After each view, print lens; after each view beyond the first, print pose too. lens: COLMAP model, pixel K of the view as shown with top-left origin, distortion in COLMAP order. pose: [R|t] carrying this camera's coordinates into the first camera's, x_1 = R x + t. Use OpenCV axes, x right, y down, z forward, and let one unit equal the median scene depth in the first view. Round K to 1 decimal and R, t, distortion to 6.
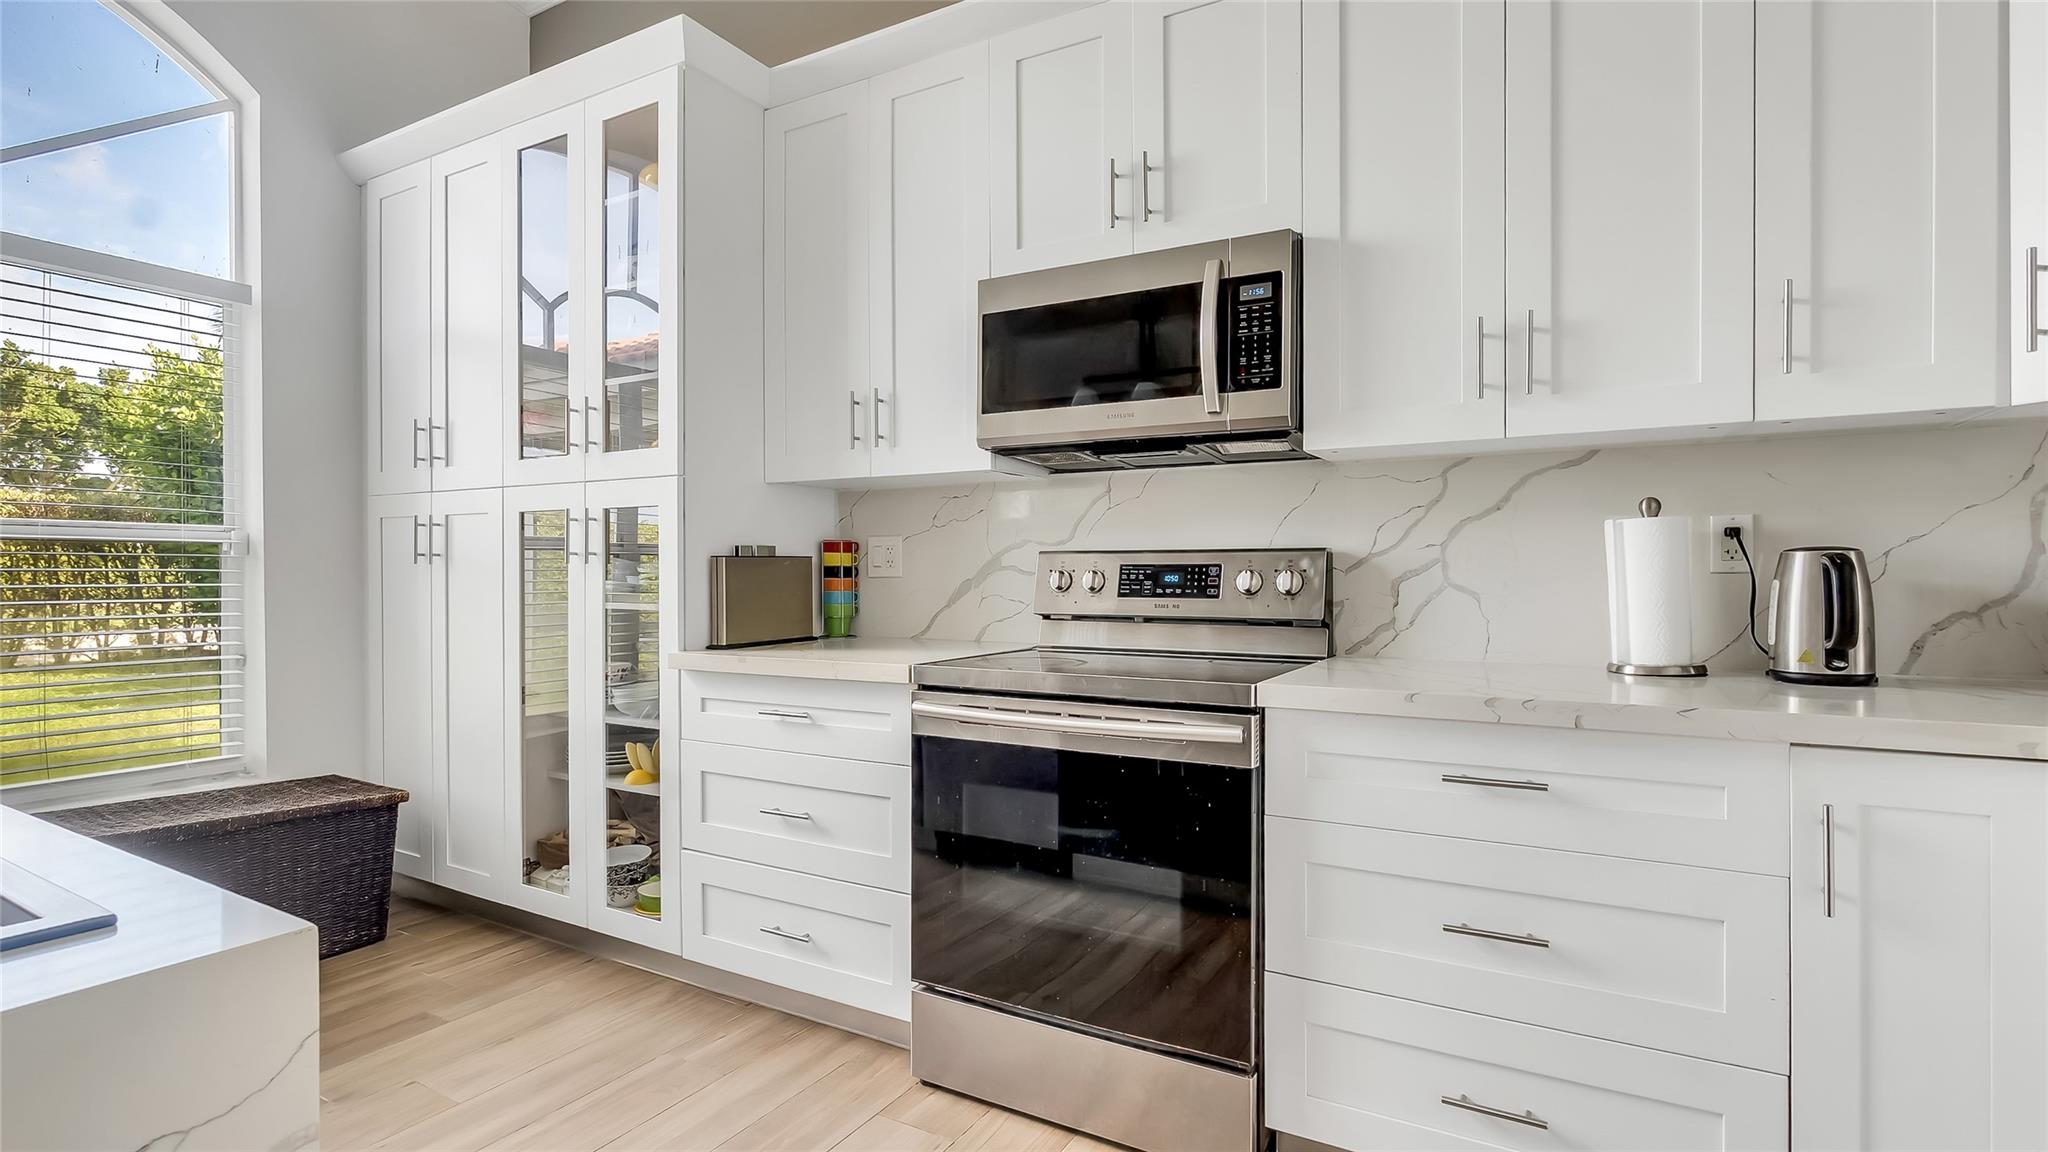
lens RADIAL K [[960.9, 0, 1027.7], [0, 960.9, 578.3], [0, 0, 1]] dist [0.001553, -0.001206]
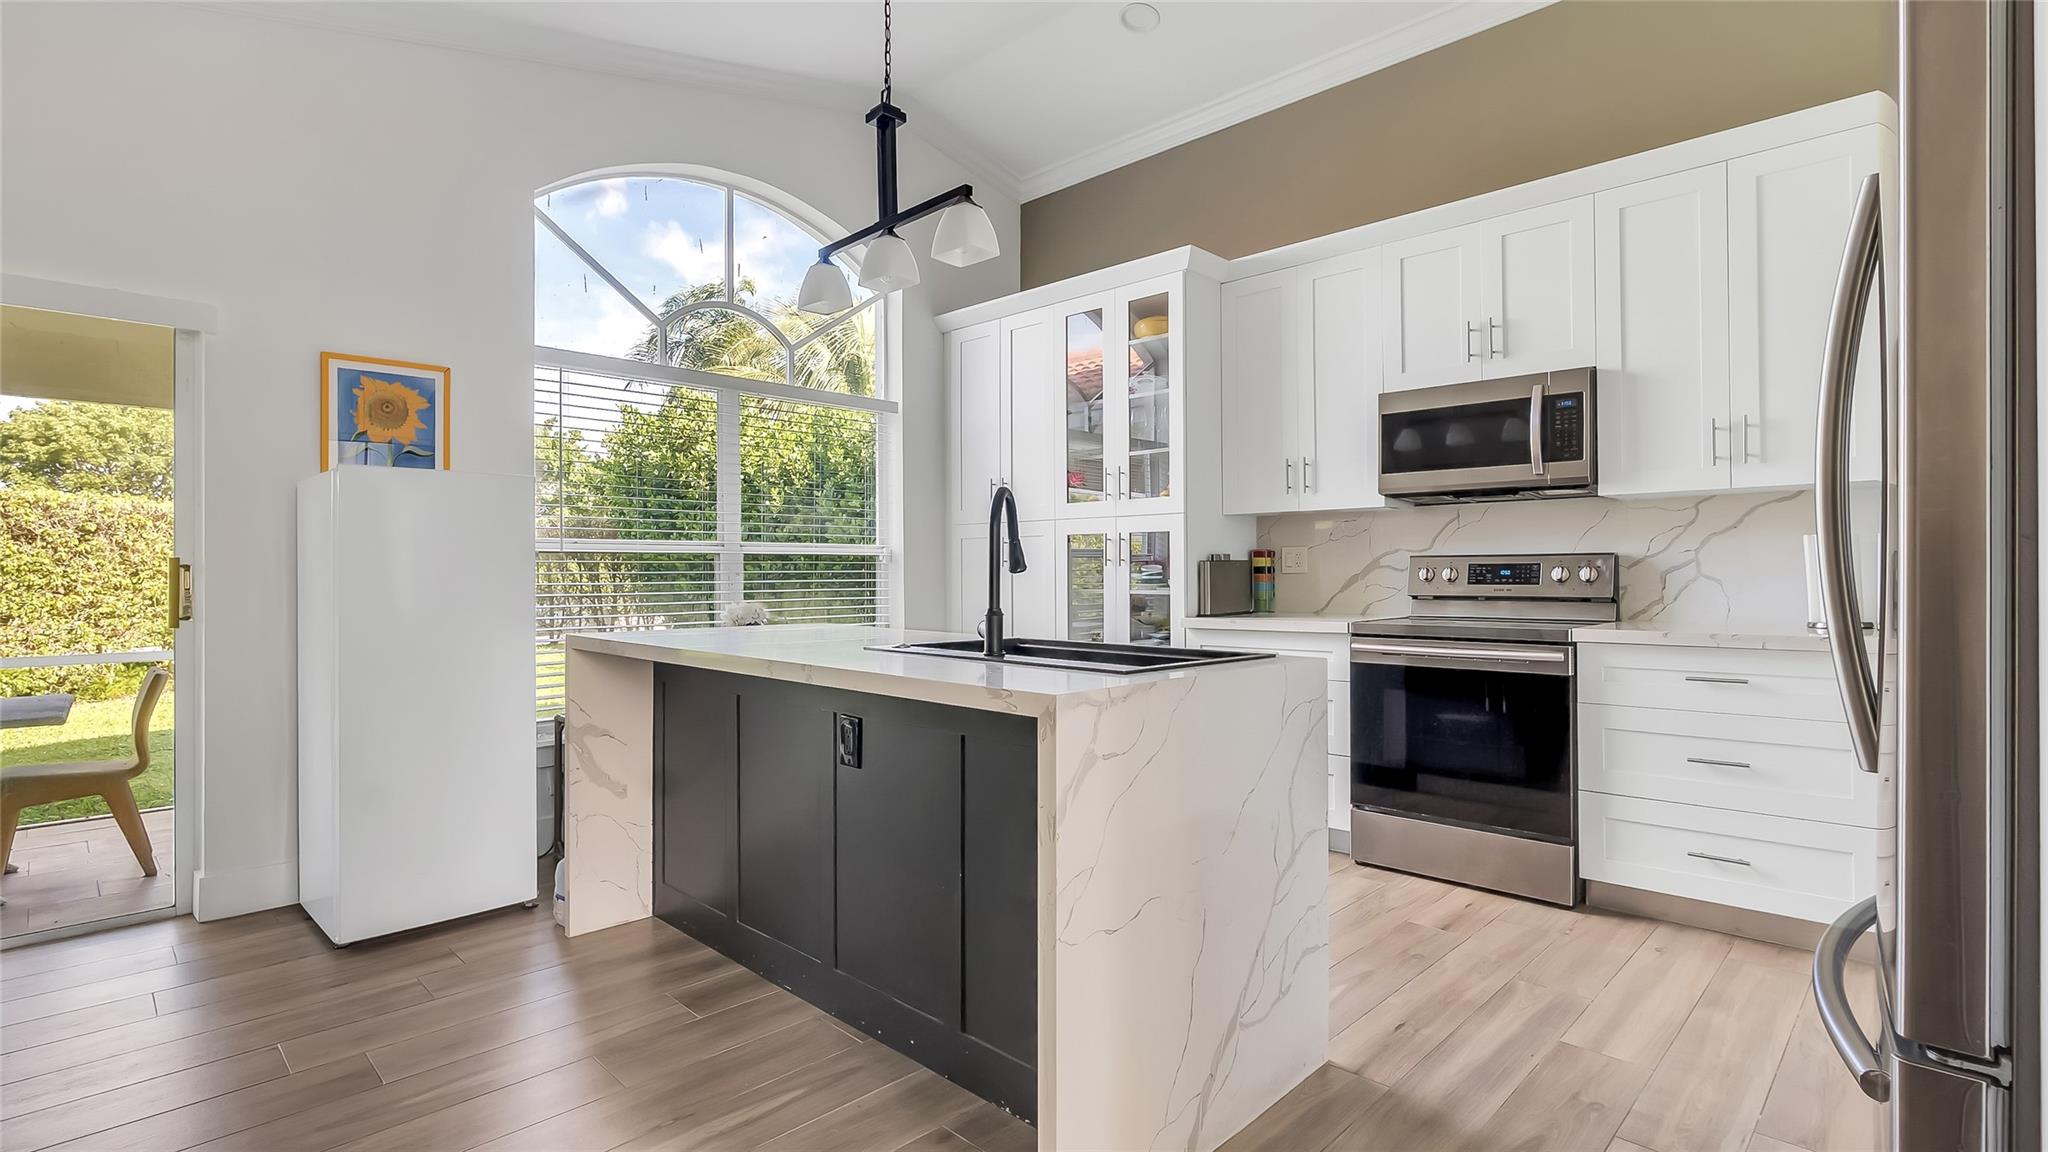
lens RADIAL K [[960.9, 0, 1026.5], [0, 960.9, 568.5], [0, 0, 1]] dist [0.001553, -0.001206]
pose [[0.968953, -0.007002, -0.247148, -0.235478], [0.004569, 0.999935, -0.010416, 0.006677], [0.247205, 0.008963, 0.968922, -0.770524]]
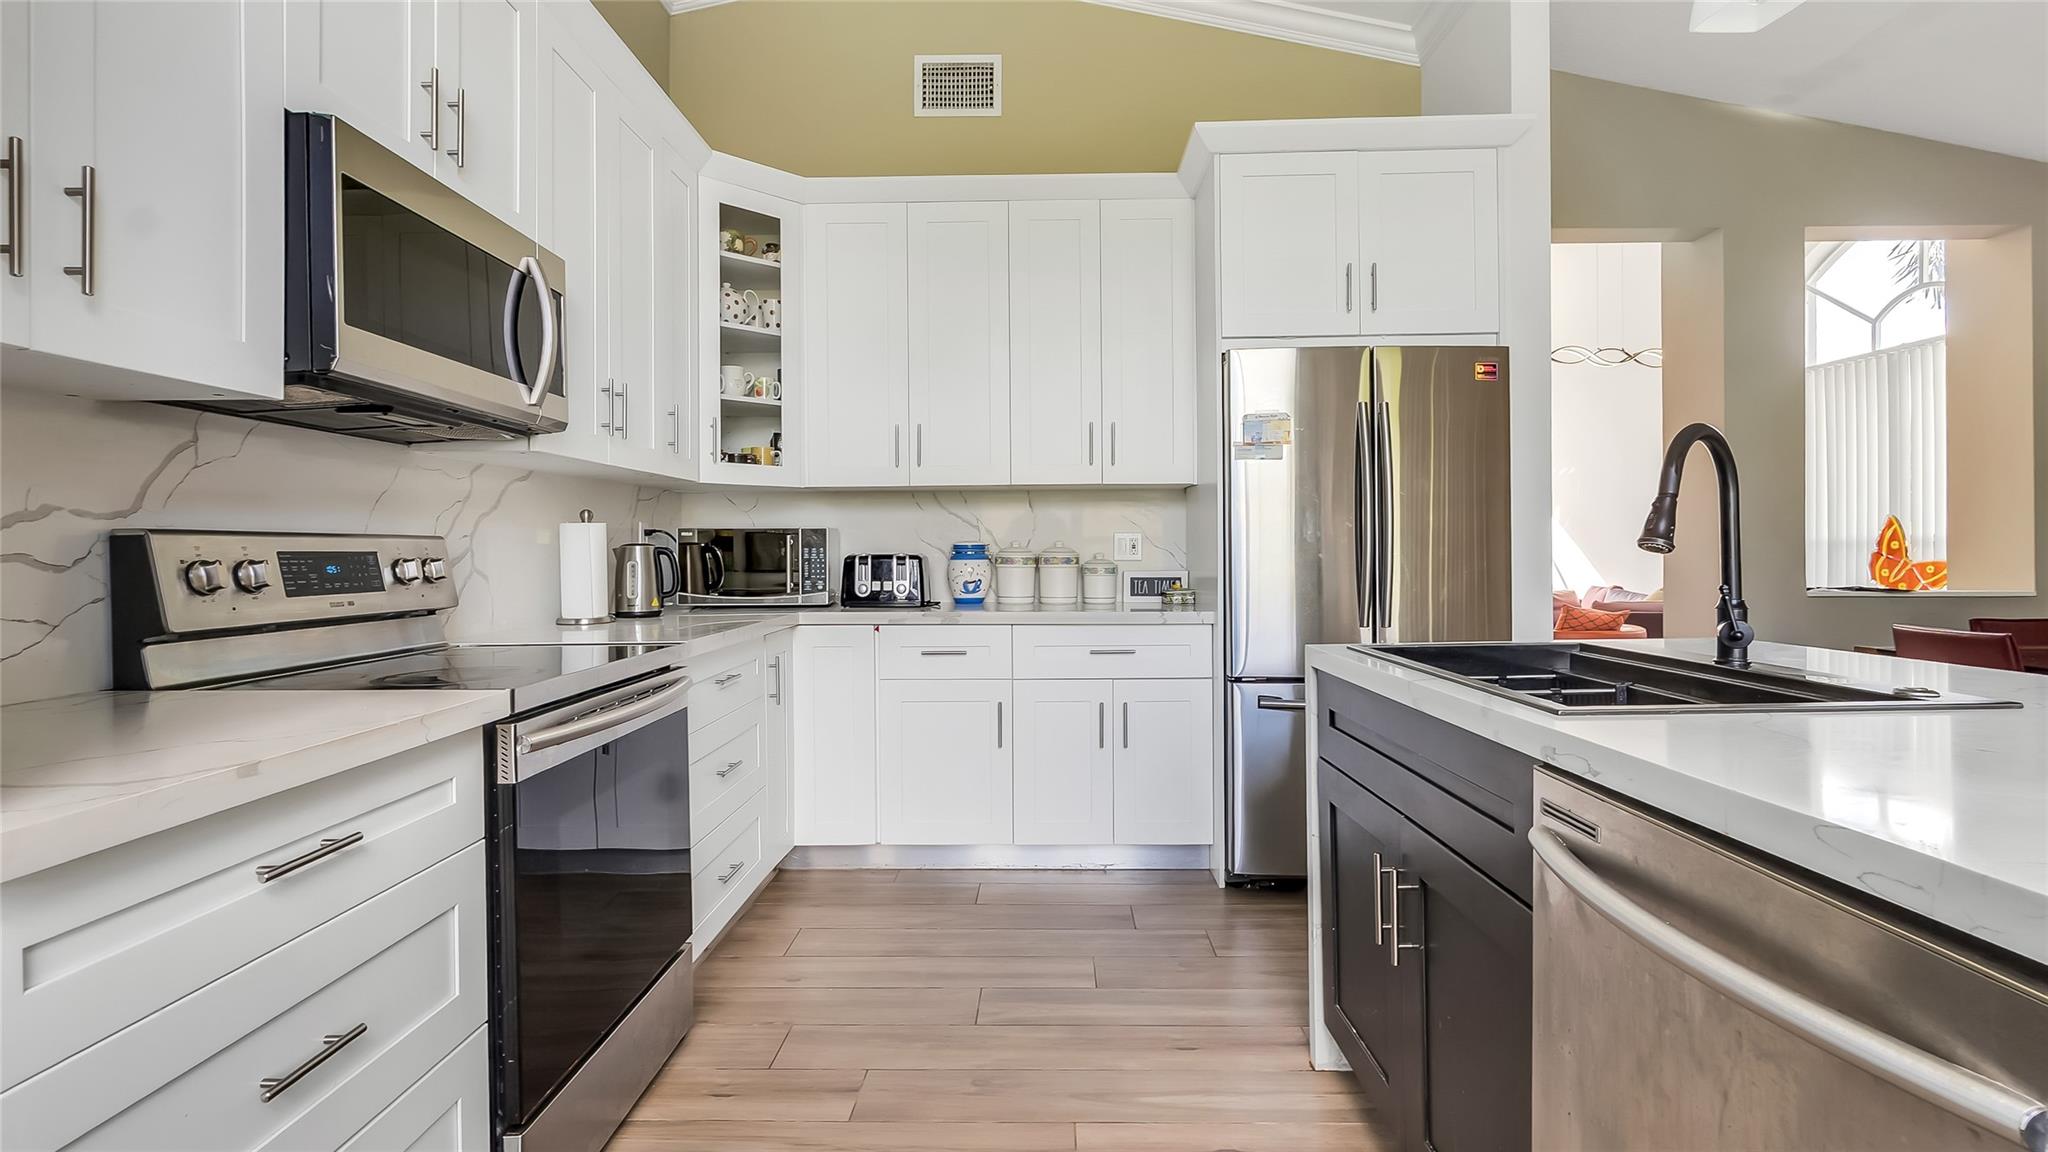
lens RADIAL K [[960.9, 0, 1020.9], [0, 960.9, 565.8], [0, 0, 1]] dist [0.001553, -0.001206]
pose [[-0.482610, -0.011949, 0.875754, -0.857263], [0.008802, 0.999790, 0.018491, -0.013119], [-0.875791, 0.016632, -0.482404, 0.923267]]
